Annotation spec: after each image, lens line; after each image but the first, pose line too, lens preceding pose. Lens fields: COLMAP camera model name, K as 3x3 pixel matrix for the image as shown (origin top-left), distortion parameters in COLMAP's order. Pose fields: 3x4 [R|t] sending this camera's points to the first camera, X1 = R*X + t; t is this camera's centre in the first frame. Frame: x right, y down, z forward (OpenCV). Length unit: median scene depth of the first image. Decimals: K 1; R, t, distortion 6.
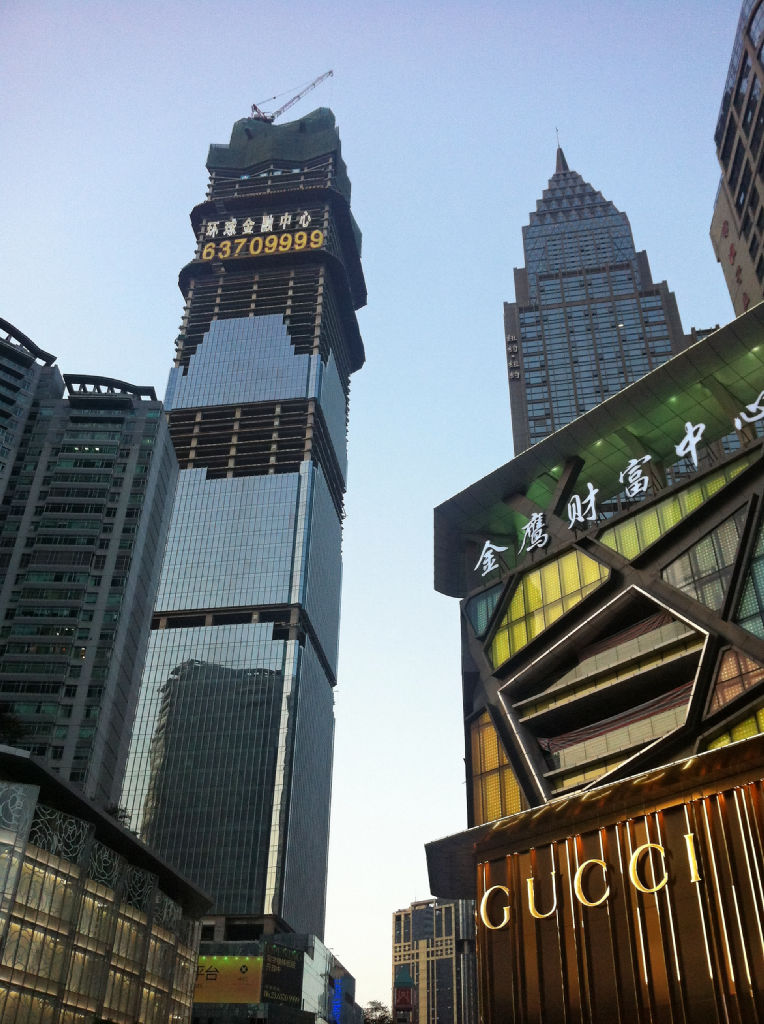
lens RADIAL K [[974.7, 0, 382.0], [0, 974.7, 512.0], [0, 0, 1]] dist [0.109081, -0.357729]
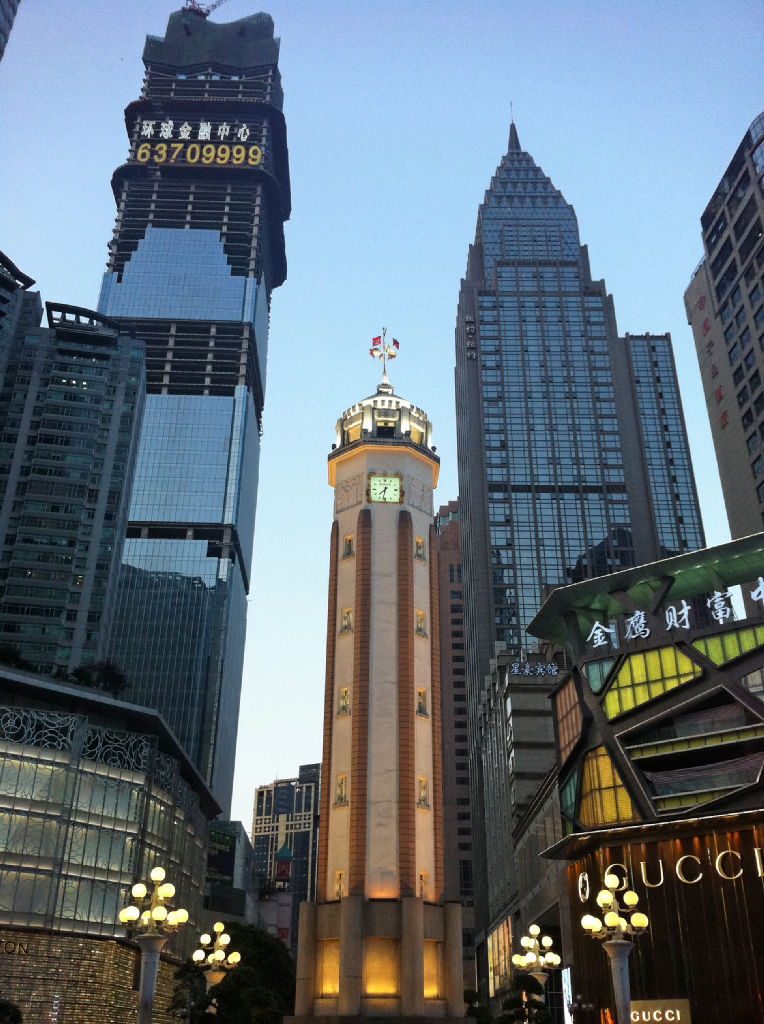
lens RADIAL K [[974.7, 0, 382.0], [0, 974.7, 512.0], [0, 0, 1]] dist [0.109081, -0.357729]
pose [[0.981633, 0.081971, 0.172272, -0.129593], [-0.102920, 0.987854, 0.116413, -0.073957], [-0.160637, -0.132006, 0.978146, -0.094910]]
